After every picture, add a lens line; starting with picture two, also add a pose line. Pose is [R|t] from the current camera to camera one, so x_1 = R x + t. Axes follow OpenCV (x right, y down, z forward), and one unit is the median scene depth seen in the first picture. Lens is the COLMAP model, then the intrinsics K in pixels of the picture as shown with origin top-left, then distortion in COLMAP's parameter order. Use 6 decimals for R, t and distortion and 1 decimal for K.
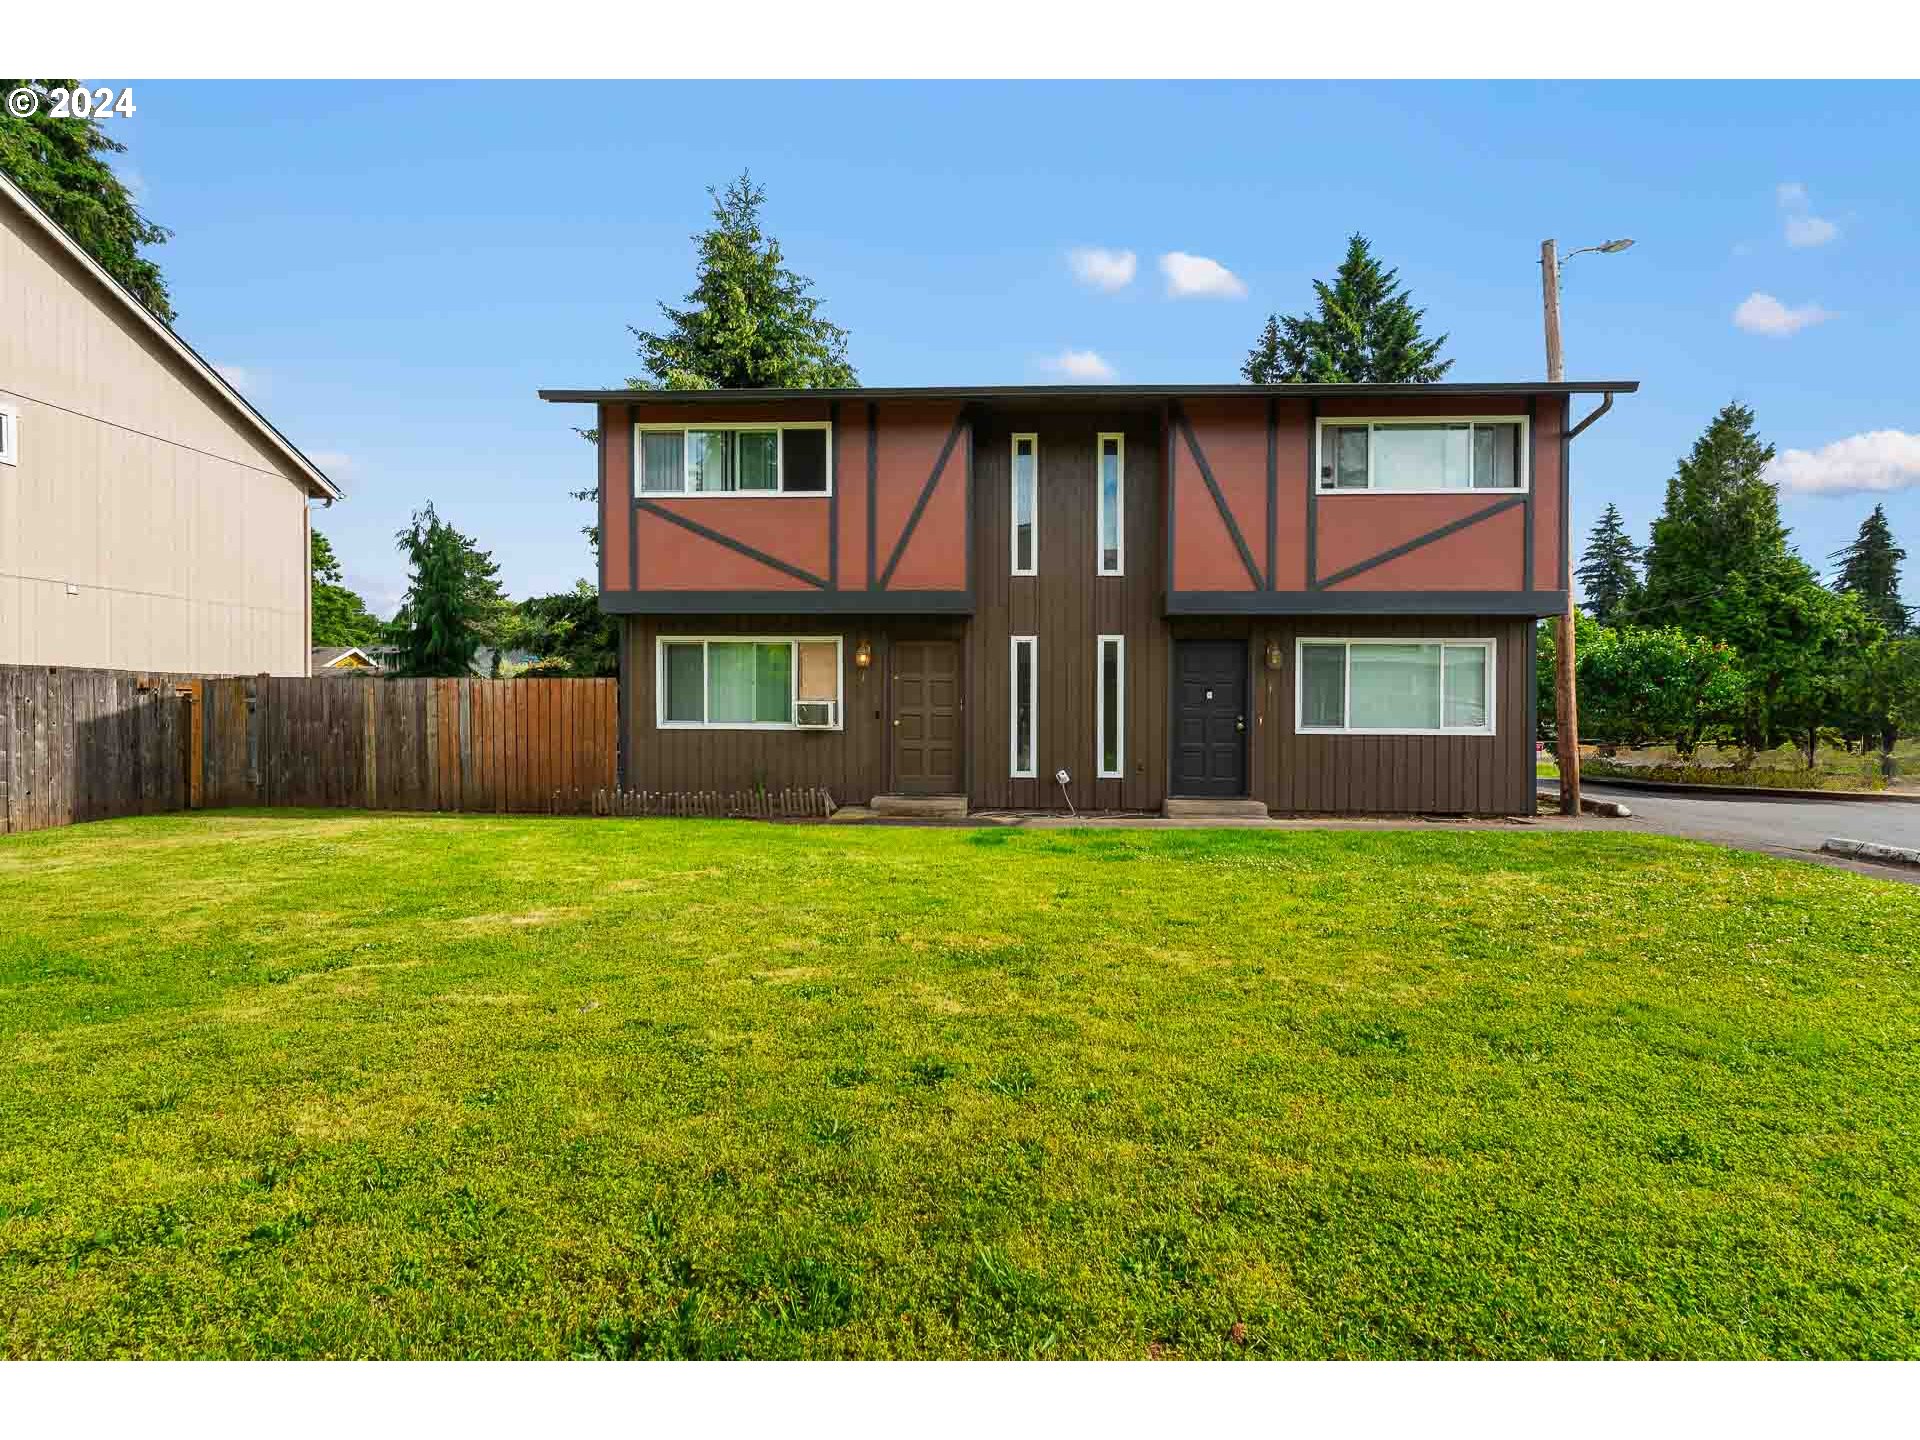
lens RADIAL K [[874.9, 0, 975.3], [0, 874.9, 717.1], [0, 0, 1]] dist [0.001667, -0.000336]
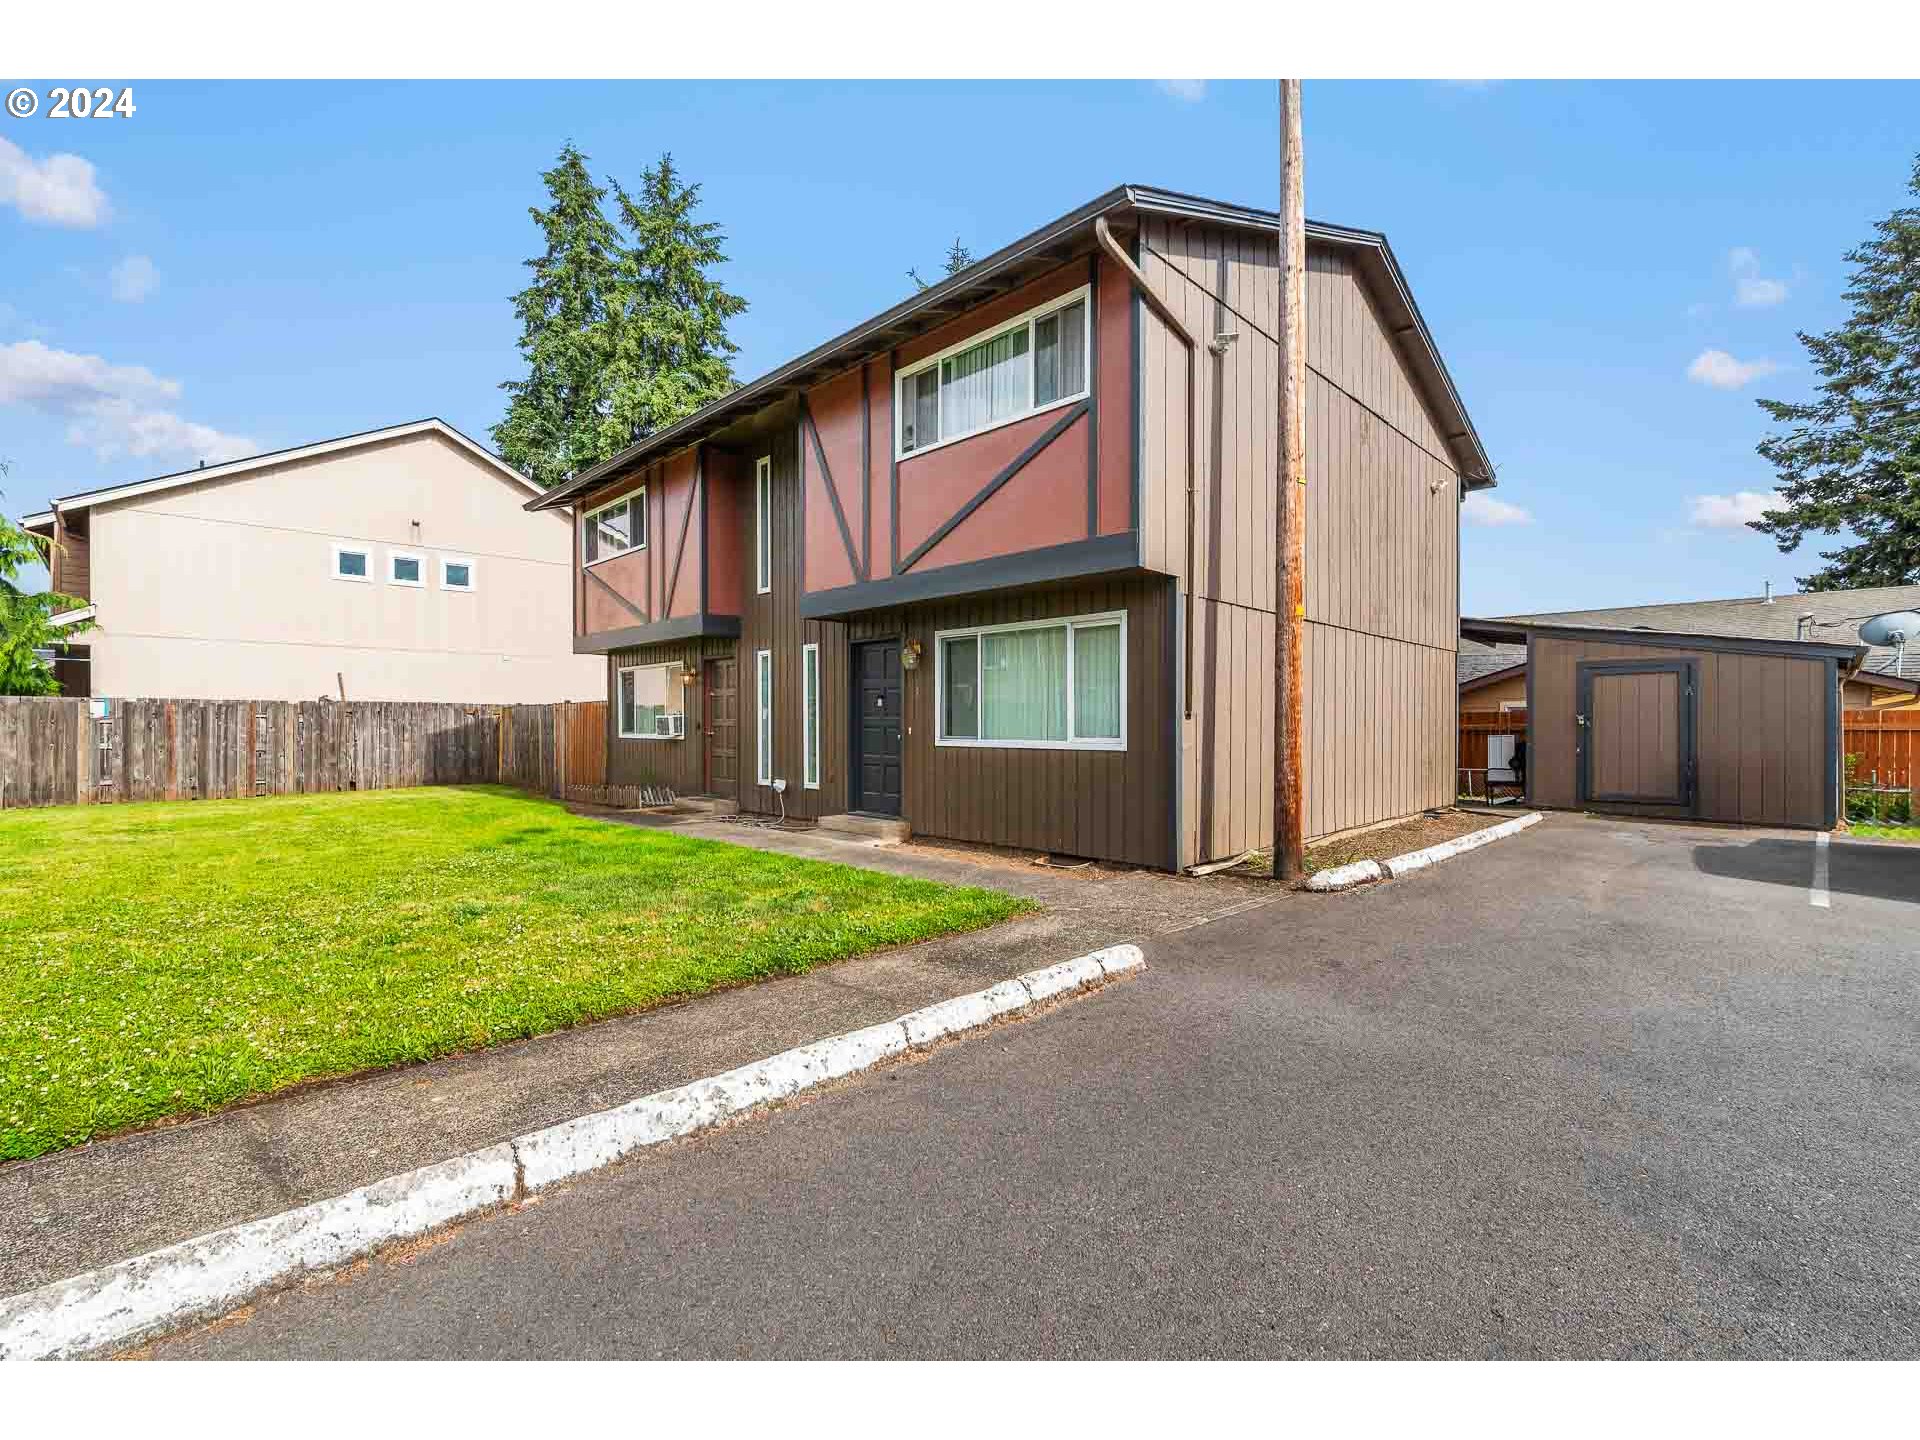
lens RADIAL K [[874.9, 0, 964.5], [0, 874.9, 730.8], [0, 0, 1]] dist [0.001667, -0.000336]
pose [[0.725723, -0.003271, -0.687980, 0.981614], [-0.005967, 0.999921, -0.011049, 0.014093], [0.687962, 0.012124, 0.725646, 0.416307]]
